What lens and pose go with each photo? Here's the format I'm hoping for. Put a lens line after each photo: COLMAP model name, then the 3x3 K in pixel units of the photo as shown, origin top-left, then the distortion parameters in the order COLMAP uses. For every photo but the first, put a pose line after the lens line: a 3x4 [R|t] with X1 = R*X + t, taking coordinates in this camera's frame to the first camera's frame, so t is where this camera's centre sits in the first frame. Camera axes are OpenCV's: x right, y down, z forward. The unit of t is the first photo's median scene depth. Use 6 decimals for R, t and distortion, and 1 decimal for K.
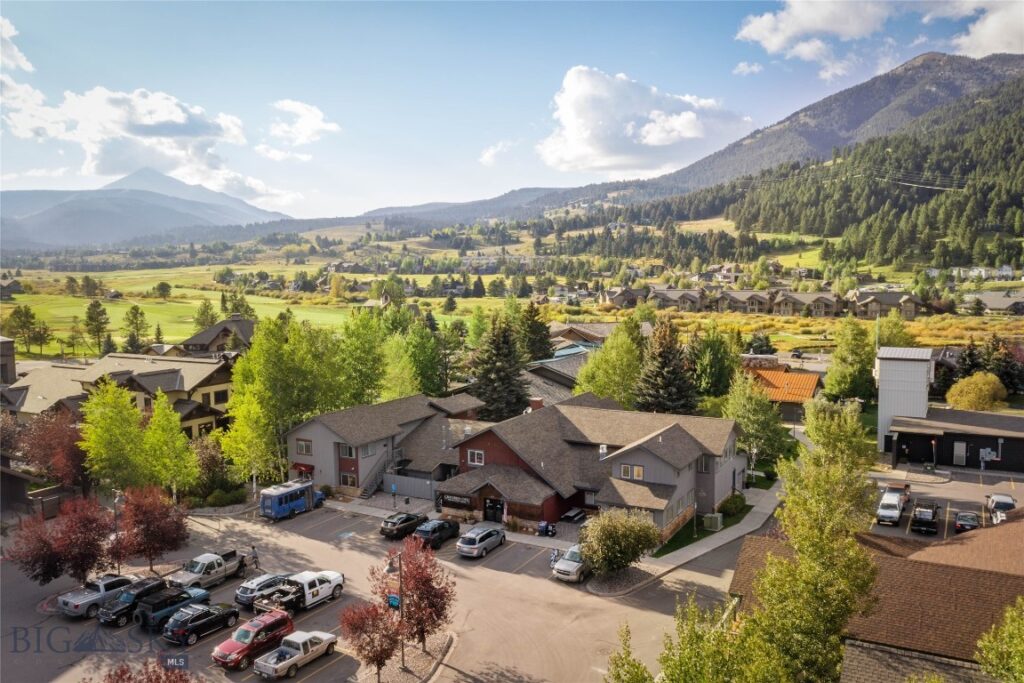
lens RADIAL K [[804.0, 0, 512.0], [0, 804.0, 341.5], [0, 0, 1]] dist [-0.017227, 0.007438]
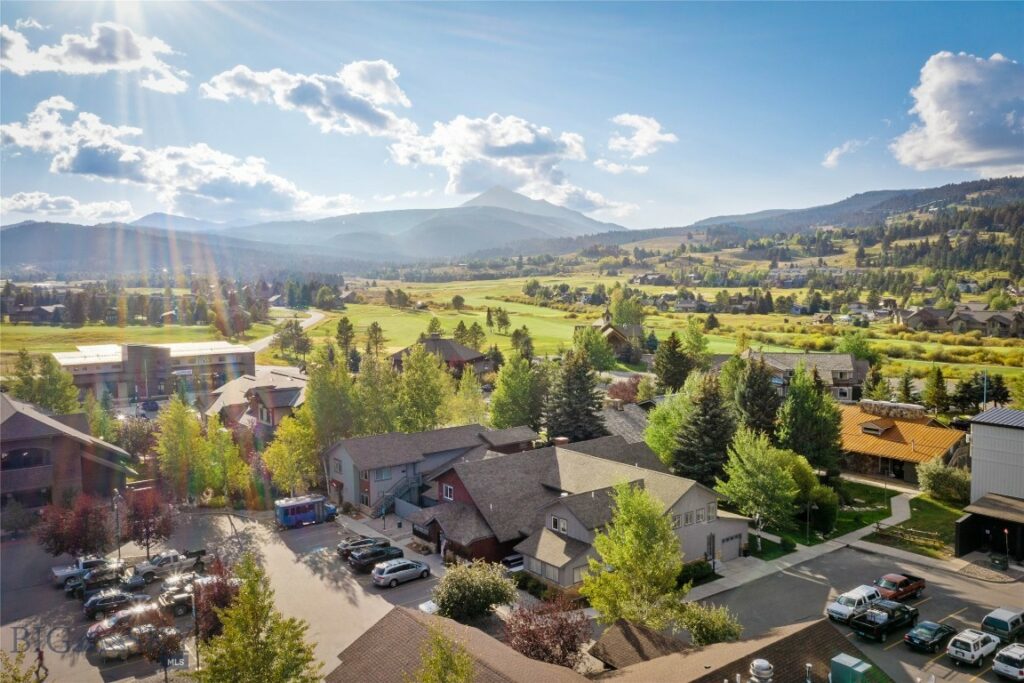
lens RADIAL K [[804.0, 0, 512.0], [0, 804.0, 341.5], [0, 0, 1]] dist [-0.017227, 0.007438]
pose [[0.917981, 0.032302, -0.395306, 0.031606], [-0.036860, 0.999313, -0.003940, -0.003765], [0.394907, 0.018188, 0.918541, 0.004074]]
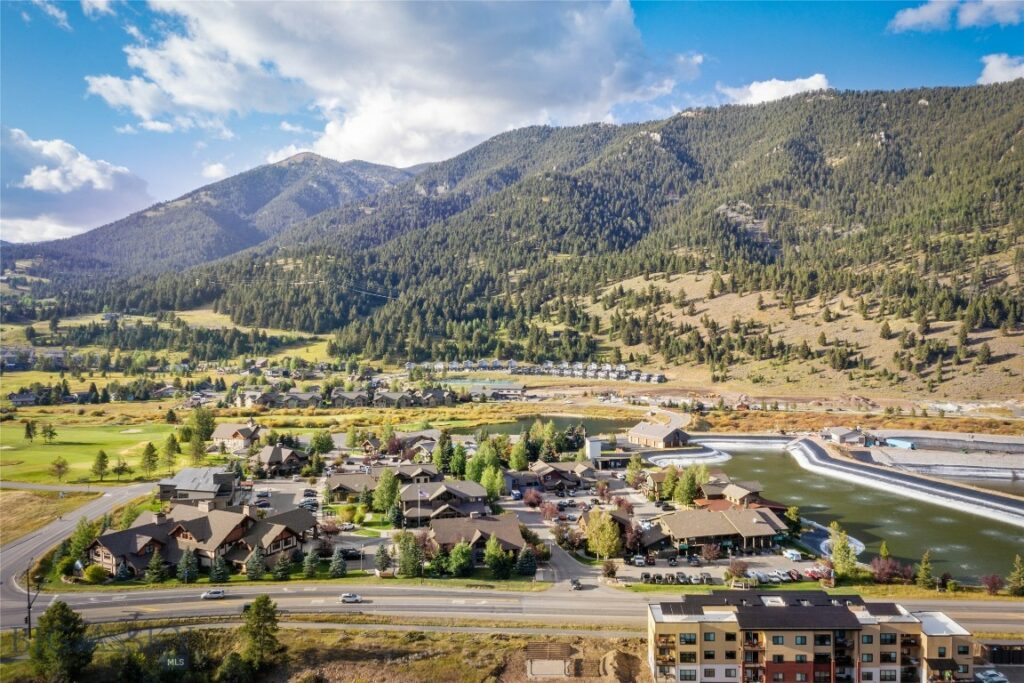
lens RADIAL K [[804.0, 0, 512.0], [0, 804.0, 341.5], [0, 0, 1]] dist [-0.017227, 0.007438]
pose [[0.732898, -0.009494, 0.680272, -0.204854], [0.060923, 0.996801, -0.051724, -0.023757], [-0.677605, 0.079353, 0.731132, -0.131185]]
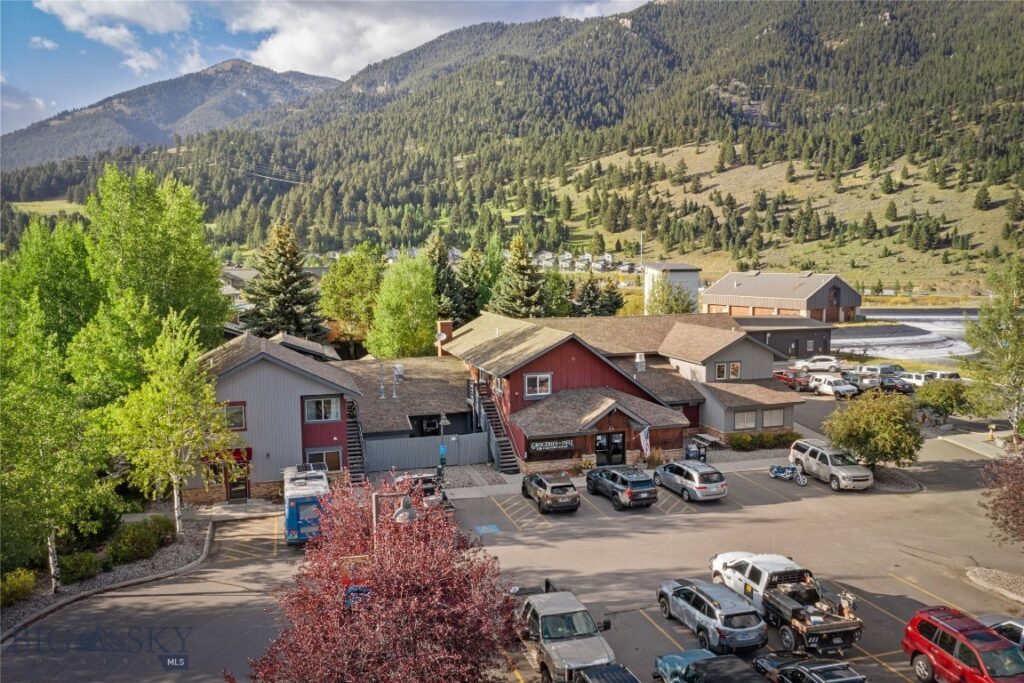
lens RADIAL K [[803.9, 0, 512.0], [0, 803.9, 341.5], [0, 0, 1]] dist [-0.019805, 0.001490]
pose [[0.692671, -0.068458, 0.717997, -0.038799], [0.065700, 0.997335, 0.031709, 0.006005], [-0.718255, 0.025208, 0.695323, 0.038489]]
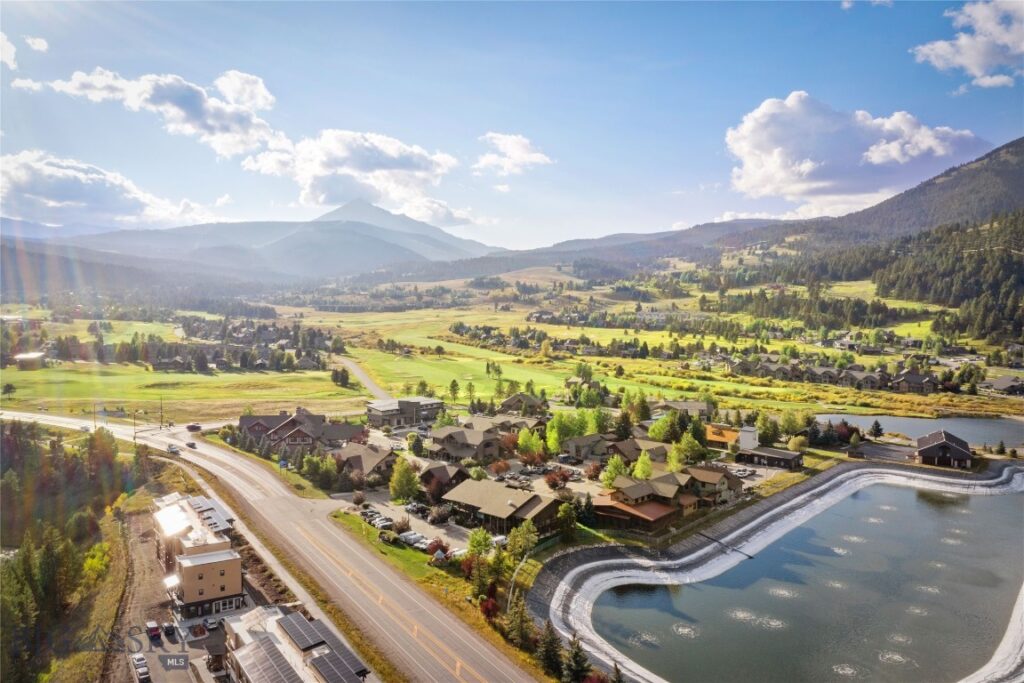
lens RADIAL K [[804.0, 0, 512.0], [0, 804.0, 341.5], [0, 0, 1]] dist [-0.017227, 0.007438]
pose [[0.973938, 0.031663, -0.224595, 0.025523], [-0.038340, 0.998941, -0.025428, -0.019993], [0.223552, 0.033376, 0.974120, -0.216482]]
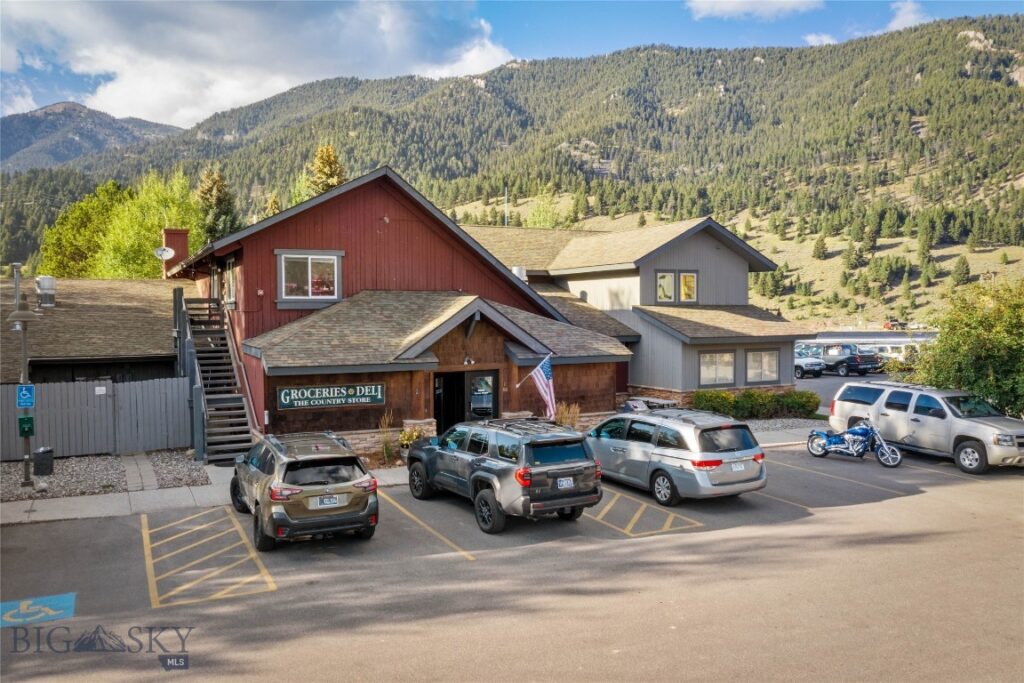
lens RADIAL K [[804.0, 0, 512.0], [0, 804.0, 341.5], [0, 0, 1]] dist [-0.017227, 0.007438]
pose [[0.554152, -0.016998, 0.832242, -0.018610], [0.072761, 0.996954, -0.028087, 0.013041], [-0.829229, 0.076120, 0.553701, 0.054243]]
